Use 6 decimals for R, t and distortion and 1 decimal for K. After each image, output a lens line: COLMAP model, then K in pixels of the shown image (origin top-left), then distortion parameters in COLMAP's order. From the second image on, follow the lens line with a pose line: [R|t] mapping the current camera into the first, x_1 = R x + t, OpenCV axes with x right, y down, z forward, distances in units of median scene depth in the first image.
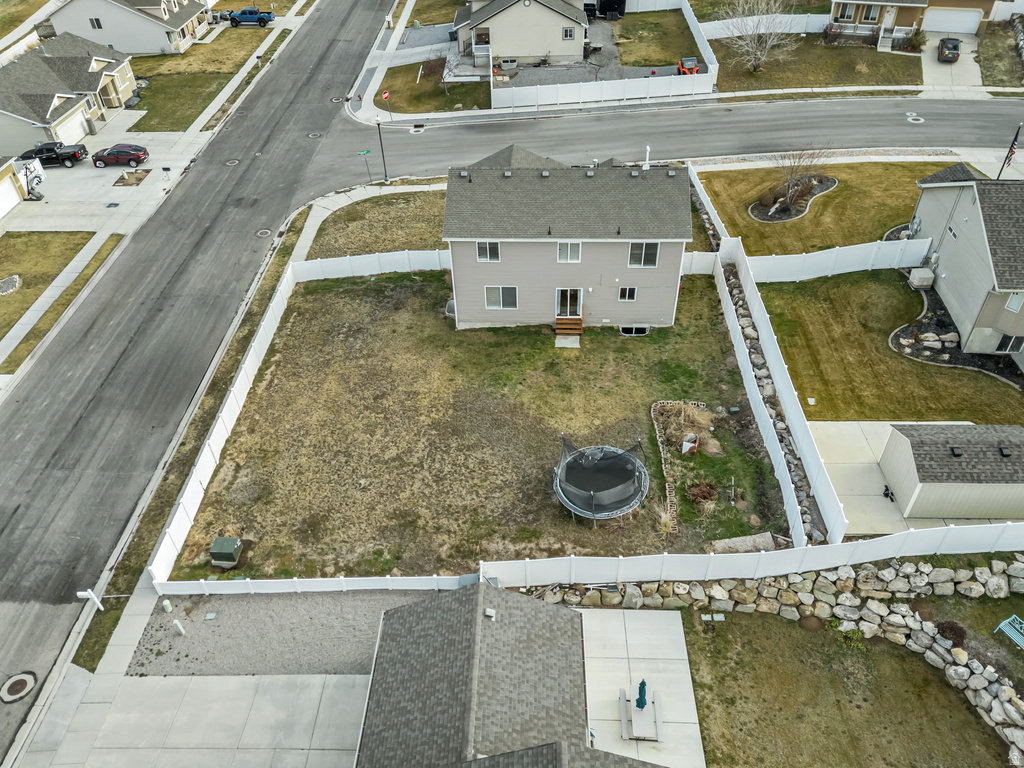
lens RADIAL K [[753.6, 0, 514.3], [0, 753.6, 383.2], [0, 0, 1]] dist [0.081743, -0.073122]
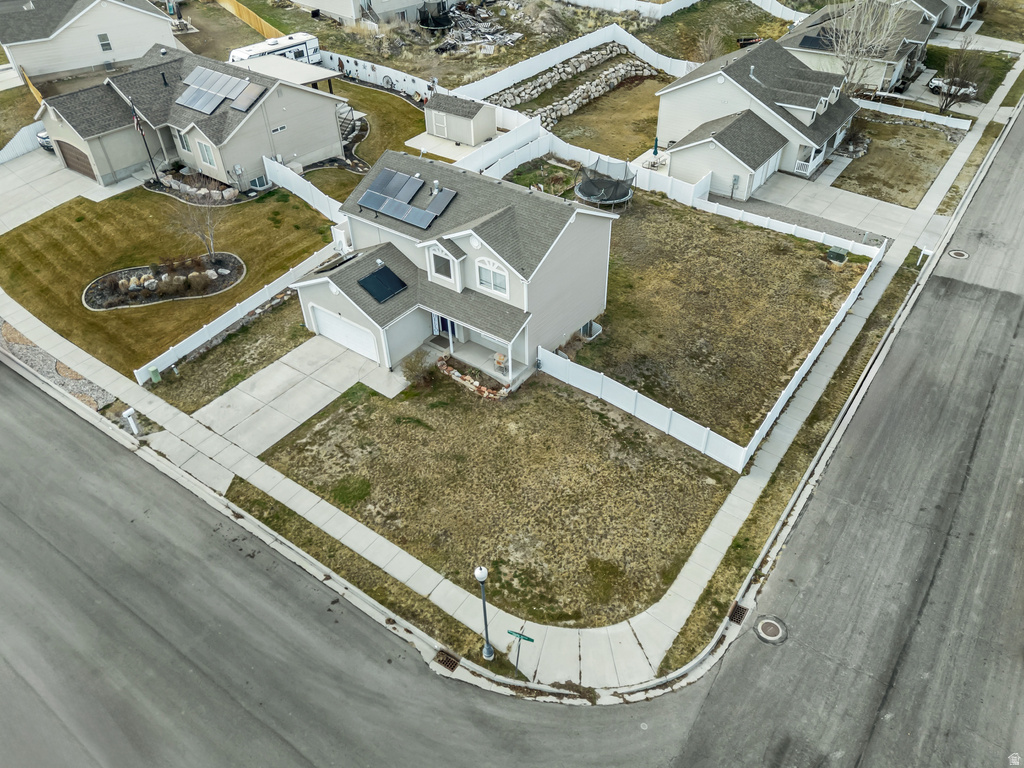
lens RADIAL K [[753.6, 0, 513.5], [0, 753.6, 382.4], [0, 0, 1]] dist [0.081743, -0.073122]
pose [[-0.826877, -0.318257, 0.463666, -0.539417], [0.392138, 0.264692, 0.881003, -1.122172], [-0.403114, 0.910302, -0.094067, 1.400931]]
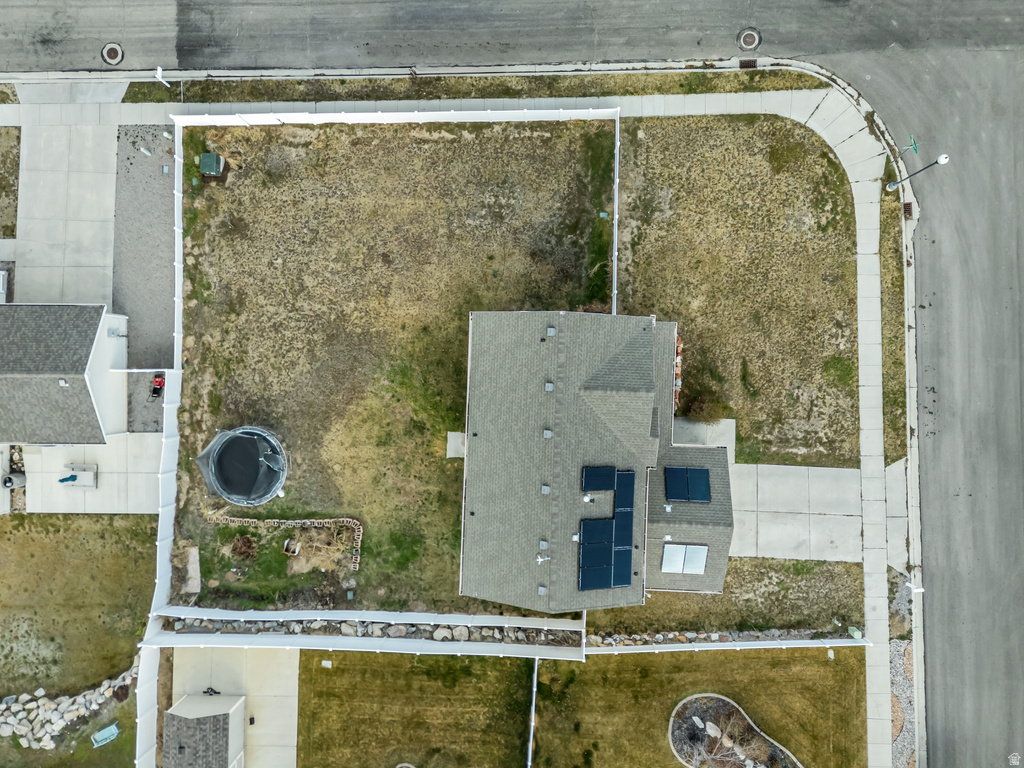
lens RADIAL K [[753.6, 0, 512.0], [0, 753.6, 384.7], [0, 0, 1]] dist [0.081743, -0.073122]
pose [[0.020466, 0.999097, 0.037246, -0.043669], [-0.612305, -0.016925, 0.790441, -0.934871], [0.790357, -0.038983, 0.611405, 0.519183]]
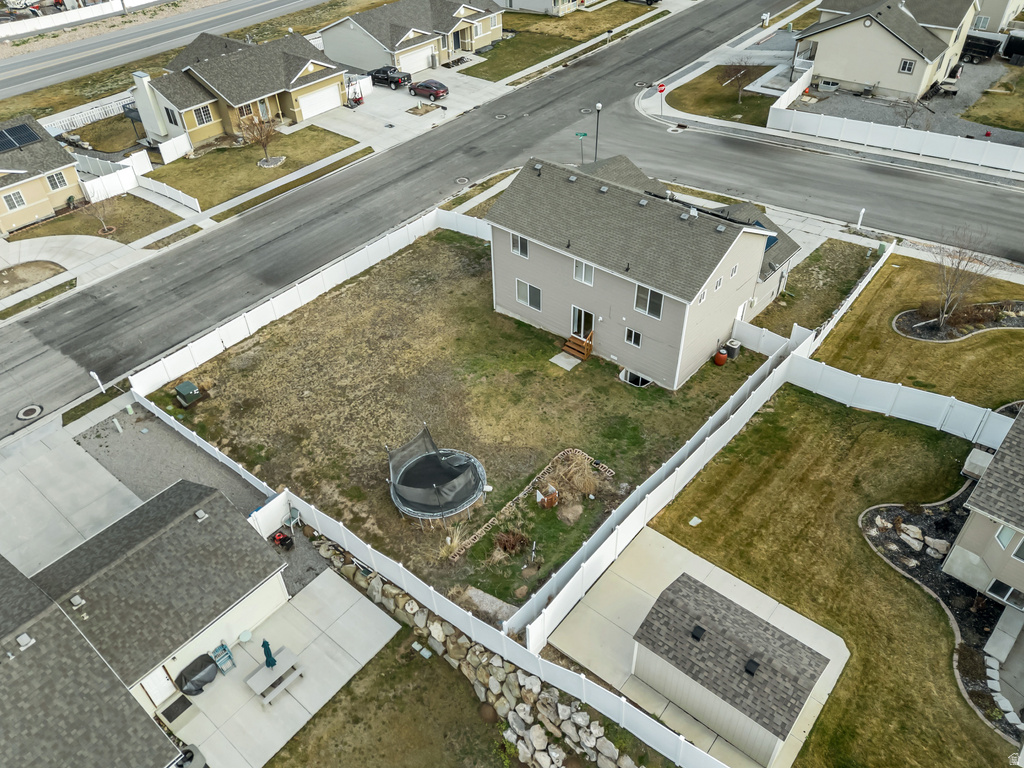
lens RADIAL K [[753.6, 0, 513.6], [0, 753.6, 383.5], [0, 0, 1]] dist [0.081743, -0.073122]
pose [[0.788655, 0.400039, -0.466896, 0.527972], [-0.391373, 0.912299, 0.120577, -0.131013], [0.474184, 0.087637, 0.876053, 0.137194]]
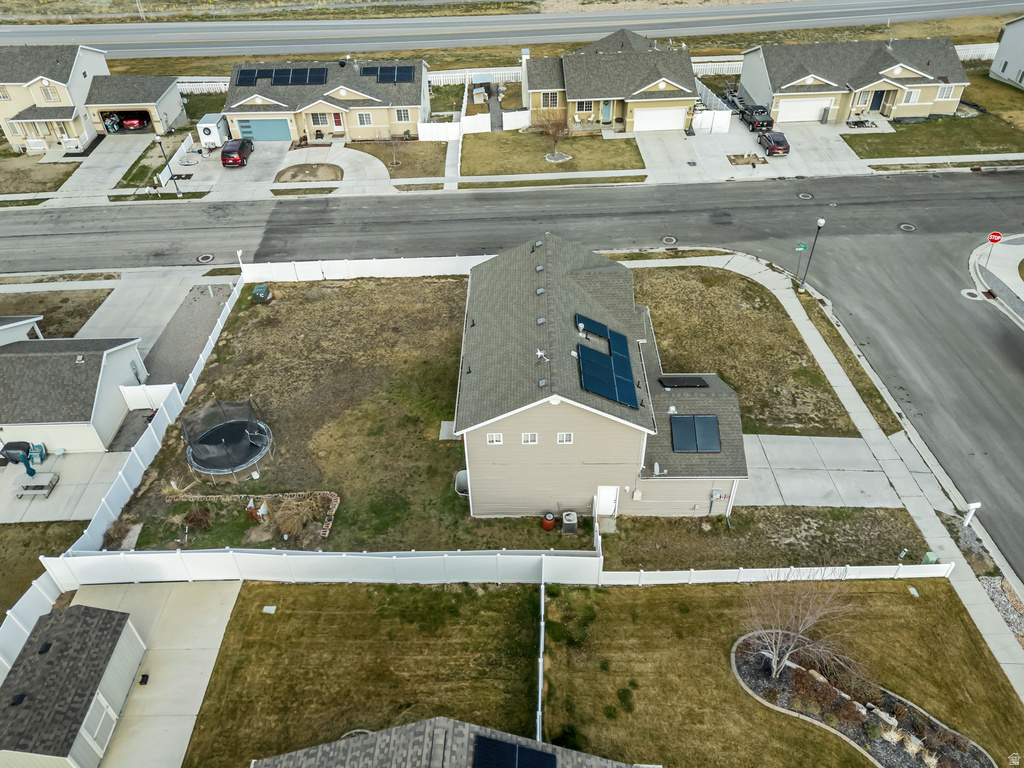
lens RADIAL K [[753.6, 0, 513.8], [0, 753.6, 384.8], [0, 0, 1]] dist [0.081743, -0.073122]
pose [[0.045779, 0.662948, -0.747264, 0.808774], [-0.625343, 0.602364, 0.496088, -0.662361], [0.779006, 0.444586, 0.442146, 0.681421]]
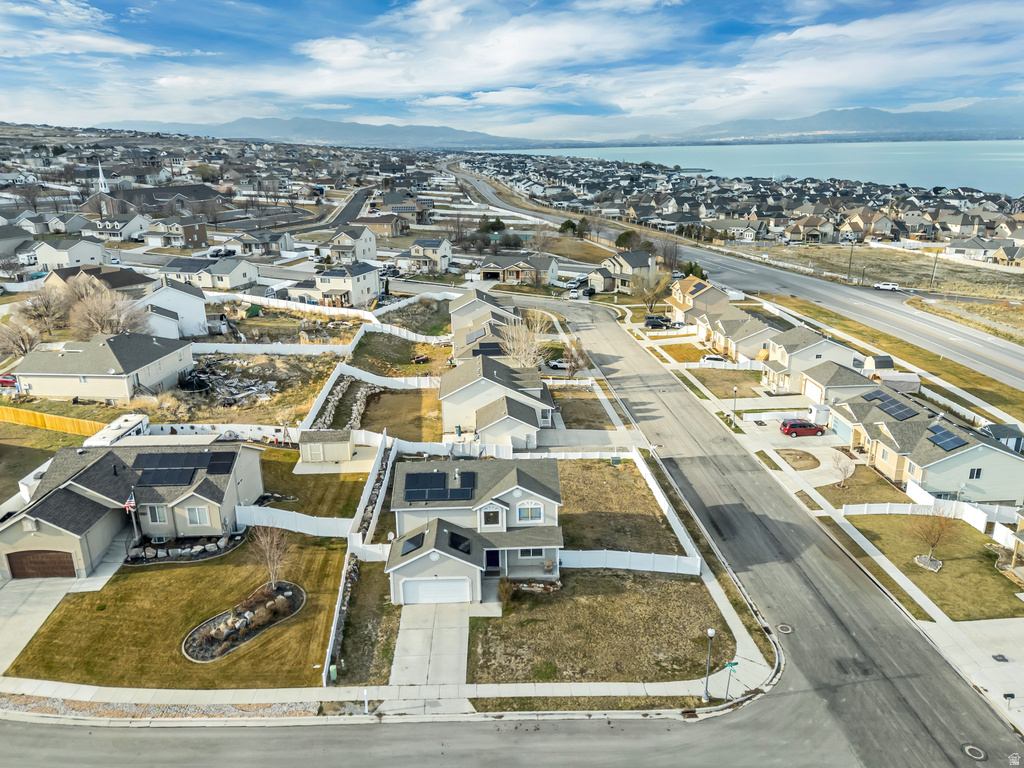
lens RADIAL K [[753.6, 0, 514.3], [0, 753.6, 384.0], [0, 0, 1]] dist [0.081743, -0.073122]
pose [[-0.995787, 0.061377, -0.068120, 0.094723], [-0.024841, 0.534549, 0.844772, -1.722028], [0.088263, 0.842906, -0.530773, 1.777768]]
